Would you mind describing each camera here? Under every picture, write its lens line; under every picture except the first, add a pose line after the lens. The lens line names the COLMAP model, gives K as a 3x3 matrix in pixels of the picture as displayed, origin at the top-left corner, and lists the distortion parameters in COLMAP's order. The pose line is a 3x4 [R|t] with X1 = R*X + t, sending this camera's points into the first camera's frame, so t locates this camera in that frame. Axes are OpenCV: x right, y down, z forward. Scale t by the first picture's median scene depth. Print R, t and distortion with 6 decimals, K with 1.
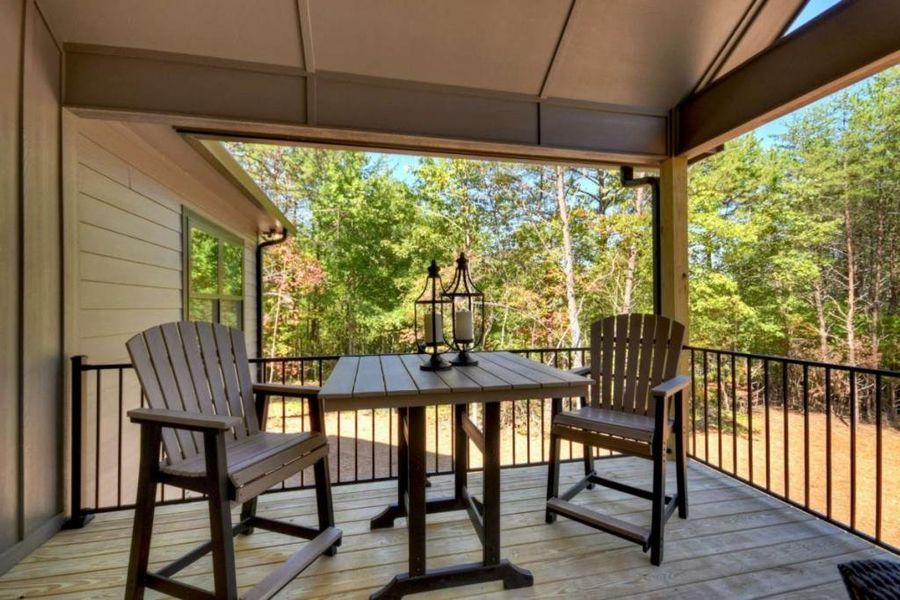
lens RADIAL K [[382.4, 0, 448.5], [0, 382.4, 303.2], [0, 0, 1]] dist [0.001618, -0.016763]
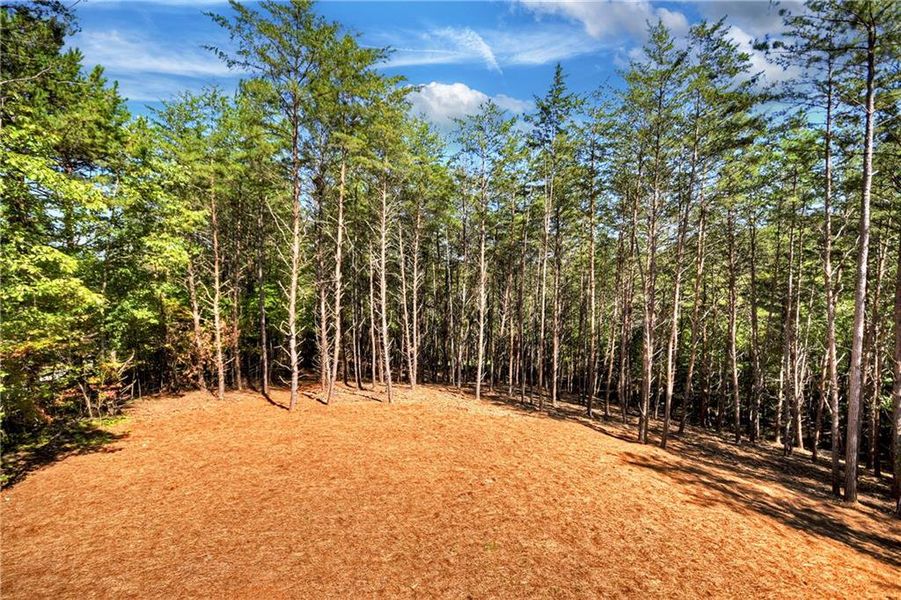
lens RADIAL K [[352.0, 0, 430.4], [0, 352.0, 300.5], [0, 0, 1]] dist [0.001647, 0.000020]
pose [[0.235952, -0.028939, 0.971334, 0.192578], [-0.011834, 0.999397, 0.032649, -0.006440], [-0.971693, -0.019199, 0.235467, 0.125201]]
